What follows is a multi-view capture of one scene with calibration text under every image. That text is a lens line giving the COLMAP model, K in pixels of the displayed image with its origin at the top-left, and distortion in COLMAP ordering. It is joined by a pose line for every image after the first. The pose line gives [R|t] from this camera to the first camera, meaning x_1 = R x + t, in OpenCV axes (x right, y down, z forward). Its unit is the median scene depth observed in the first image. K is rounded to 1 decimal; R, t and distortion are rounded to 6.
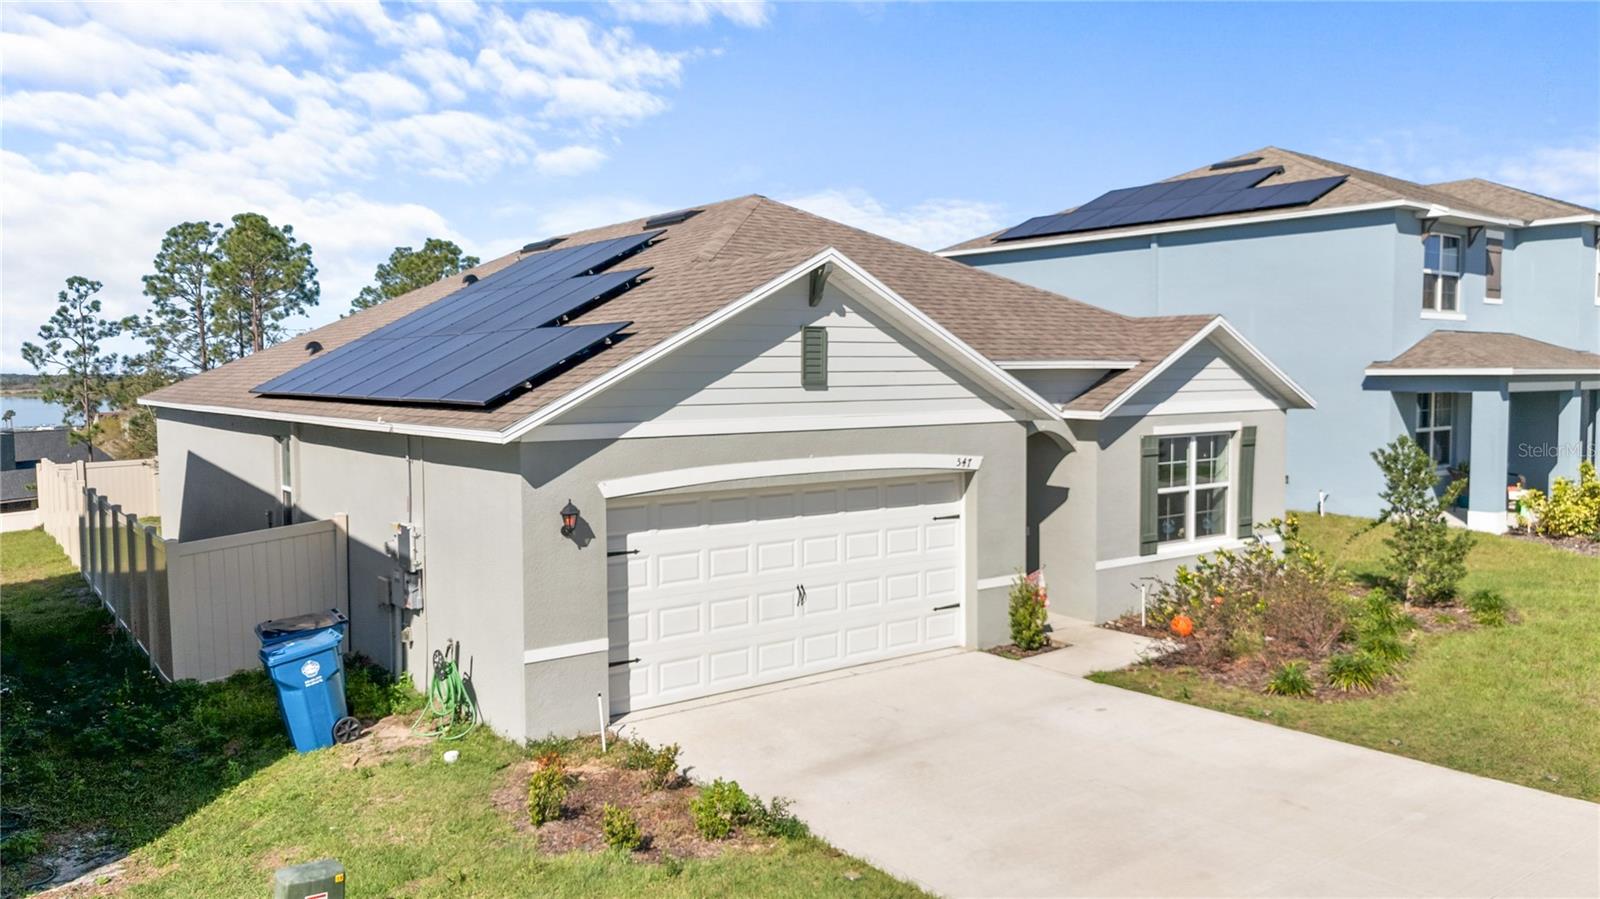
lens RADIAL K [[1186.3, 0, 806.6], [0, 1186.3, 442.4], [0, 0, 1]] dist [0.050565, -0.051110]
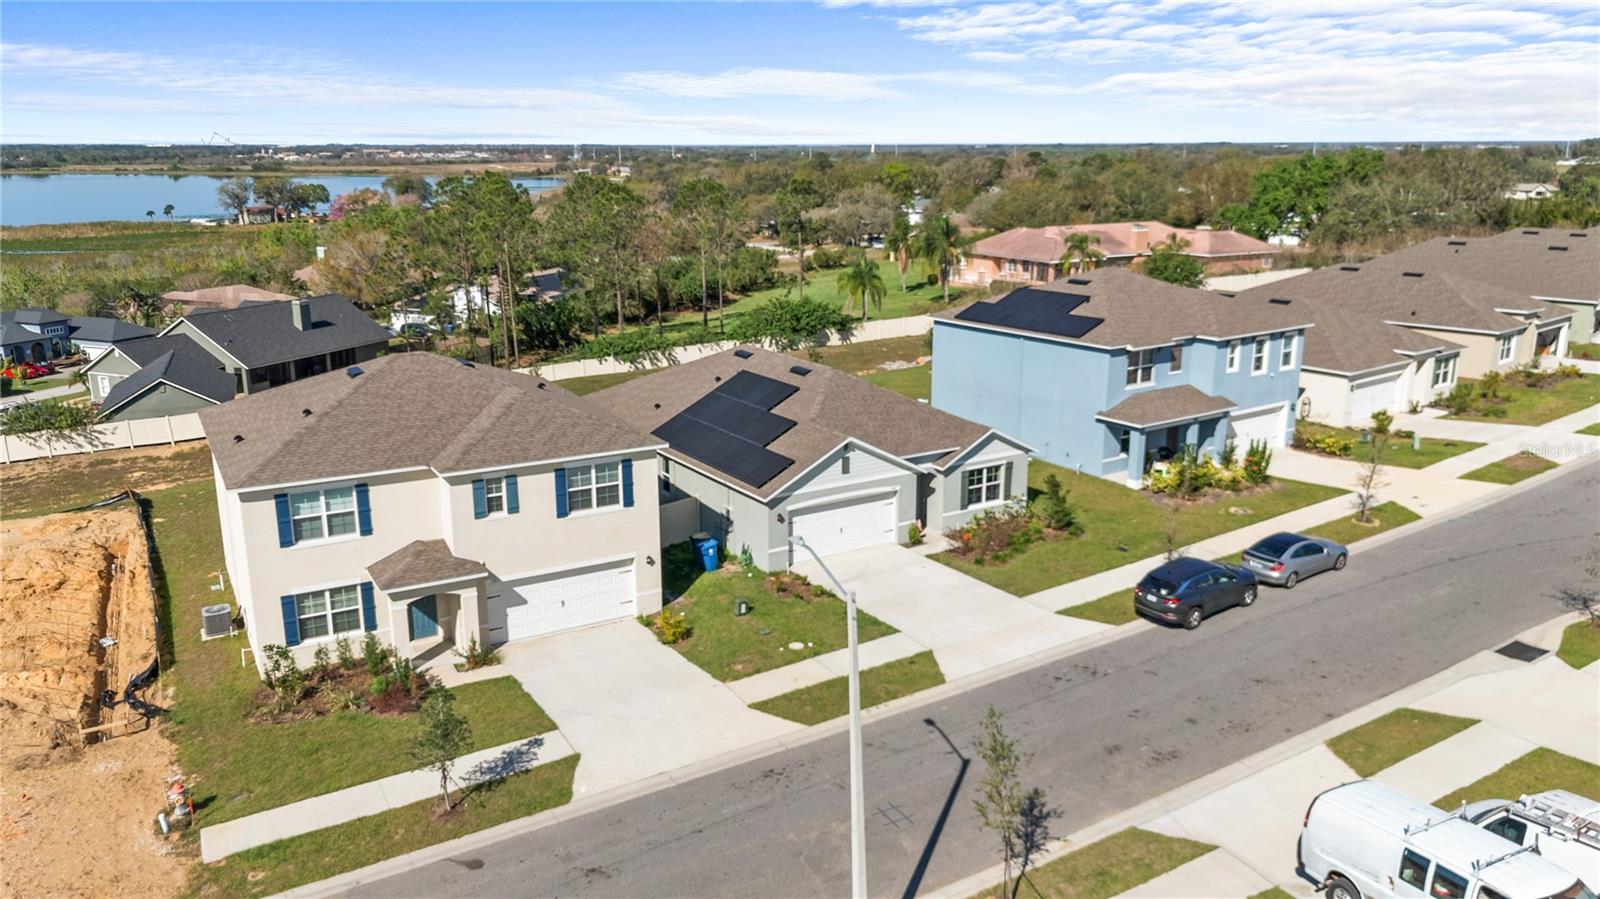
lens RADIAL K [[1173.7, 0, 800.0], [0, 1173.7, 449.5], [0, 0, 1]] dist [0.059136, -0.054732]
pose [[0.996168, 0.024988, -0.083816, 0.140786], [-0.008489, 0.981415, 0.191708, -0.682473], [0.087048, -0.190262, 0.977867, -2.076219]]
